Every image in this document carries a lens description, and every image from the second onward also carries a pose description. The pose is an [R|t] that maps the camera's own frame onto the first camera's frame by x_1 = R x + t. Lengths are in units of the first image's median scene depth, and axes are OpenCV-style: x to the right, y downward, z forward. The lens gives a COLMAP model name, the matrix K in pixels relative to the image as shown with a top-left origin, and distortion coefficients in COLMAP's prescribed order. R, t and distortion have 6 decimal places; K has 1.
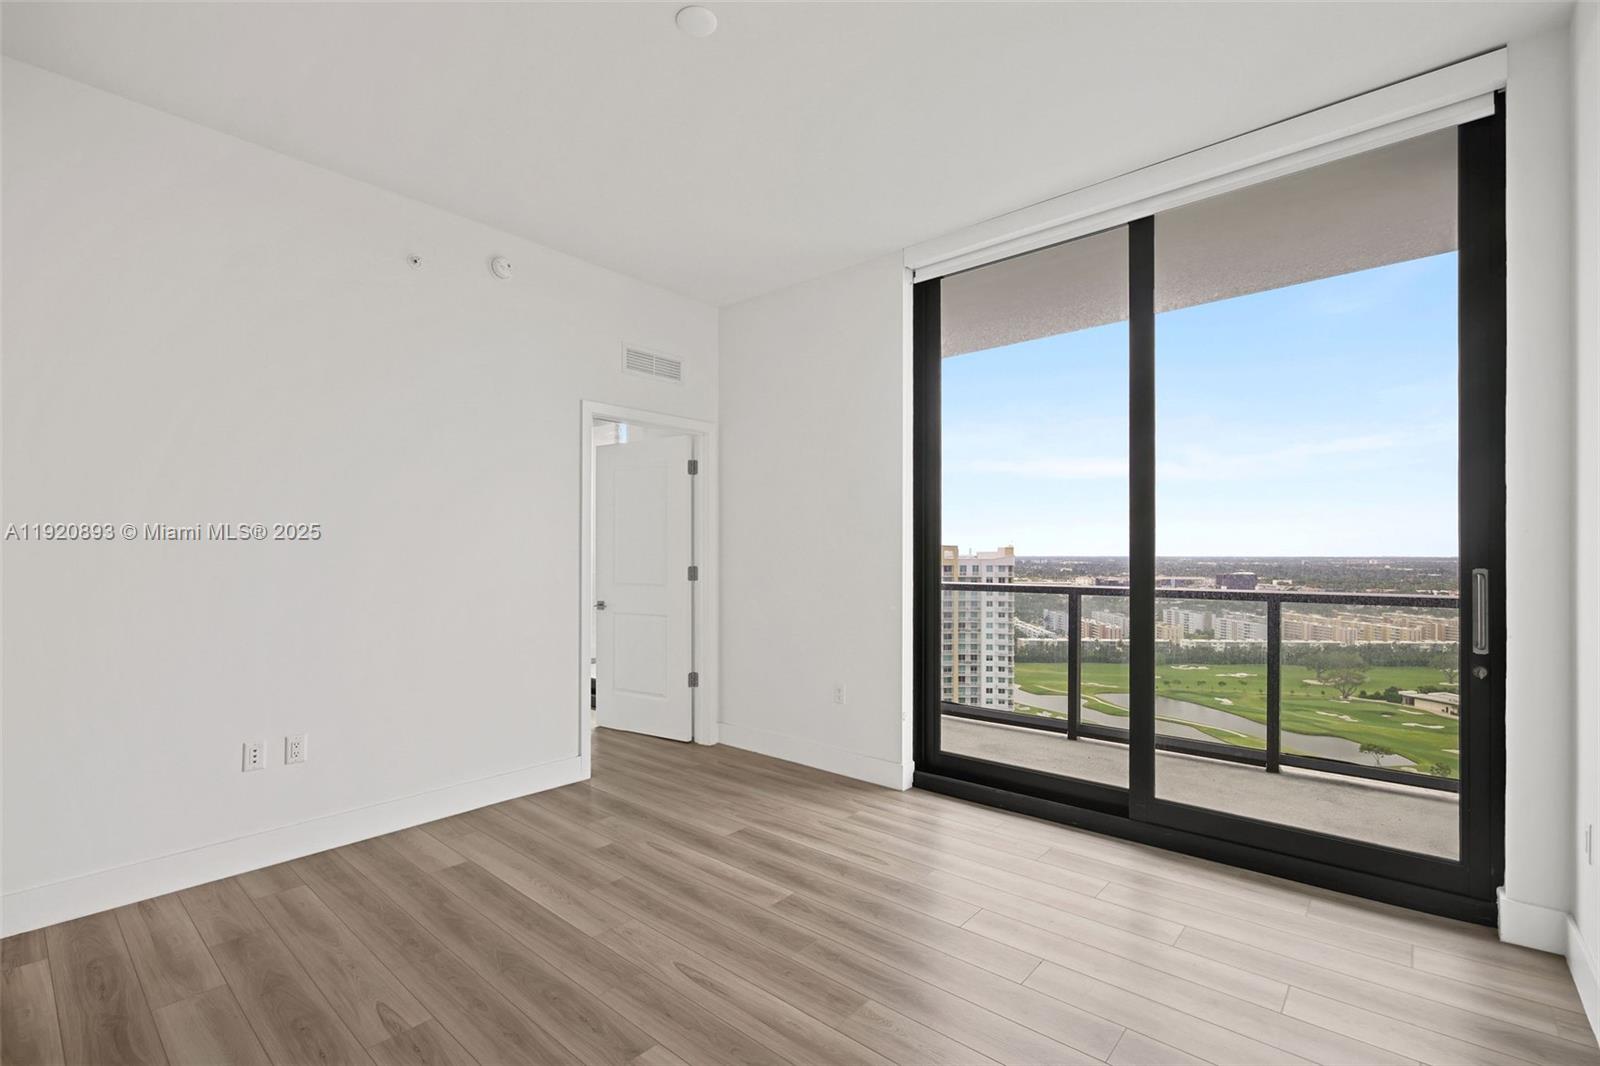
lens RADIAL K [[693.3, 0, 800.0], [0, 693.3, 568.4], [0, 0, 1]] dist [0.008117, 0.001464]
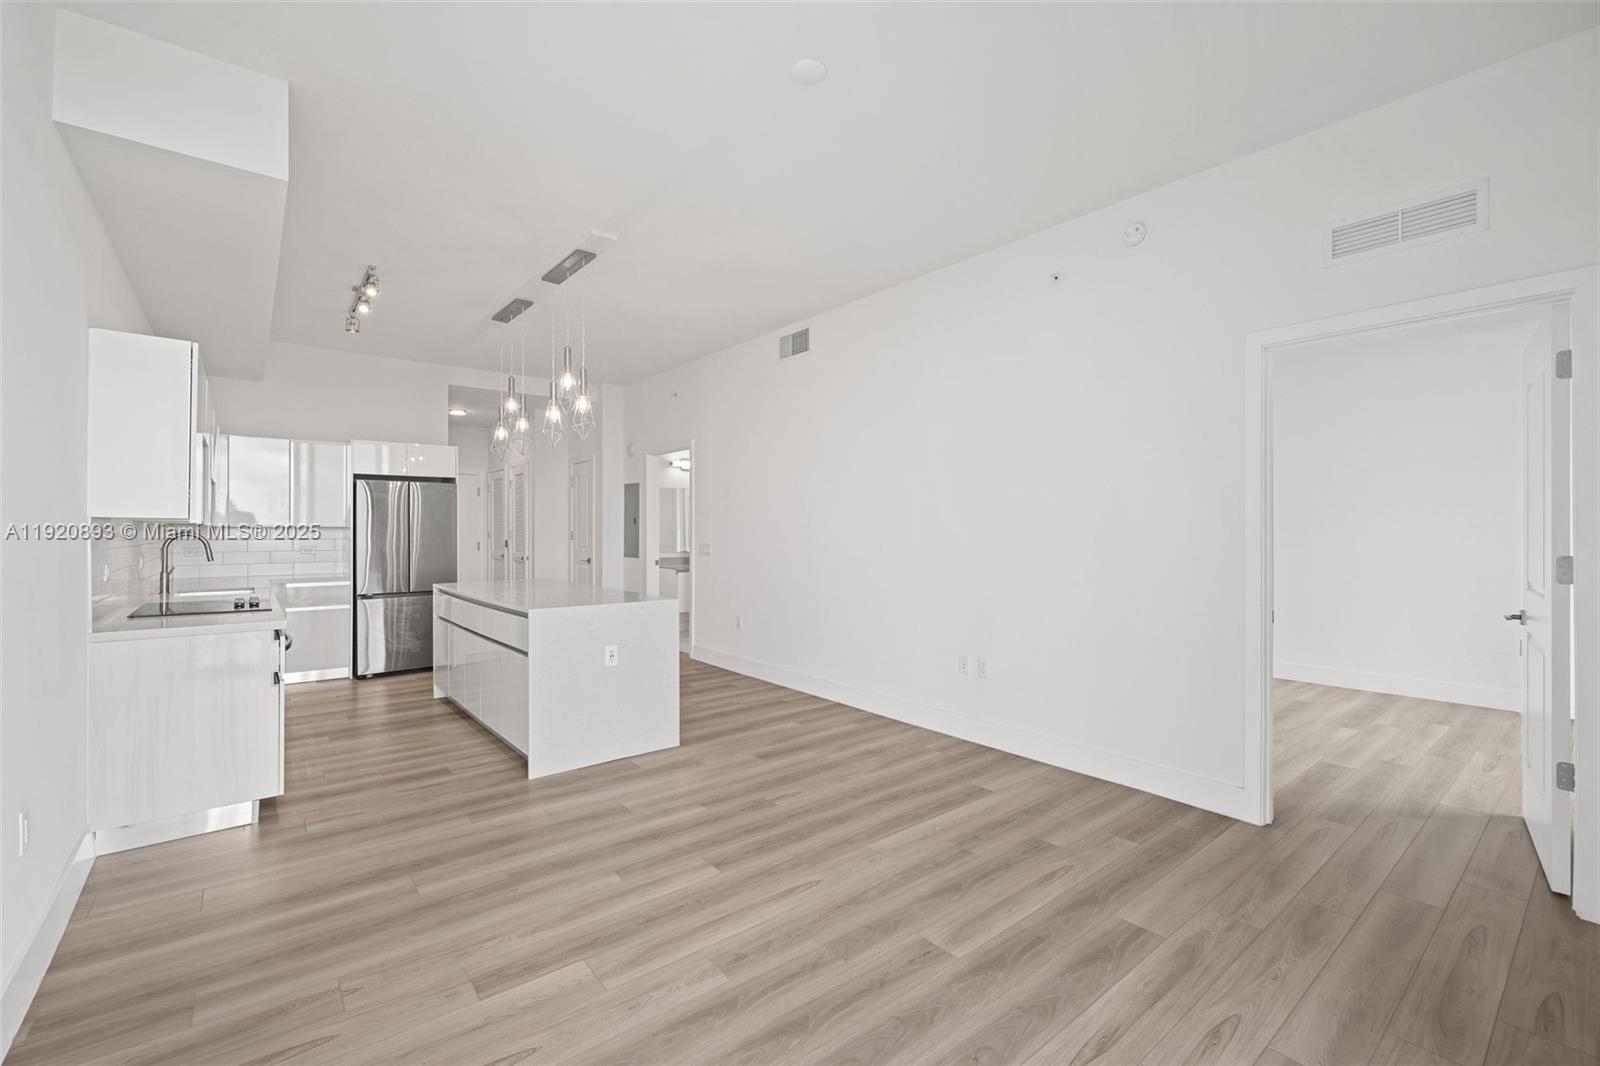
lens RADIAL K [[693.3, 0, 804.9], [0, 693.3, 530.6], [0, 0, 1]] dist [0.008117, 0.001464]
pose [[-0.162771, 0.000547, -0.986664, 0.762726], [-0.020898, 0.999774, 0.004002, -0.019549], [0.986443, 0.021271, -0.162723, 0.897401]]
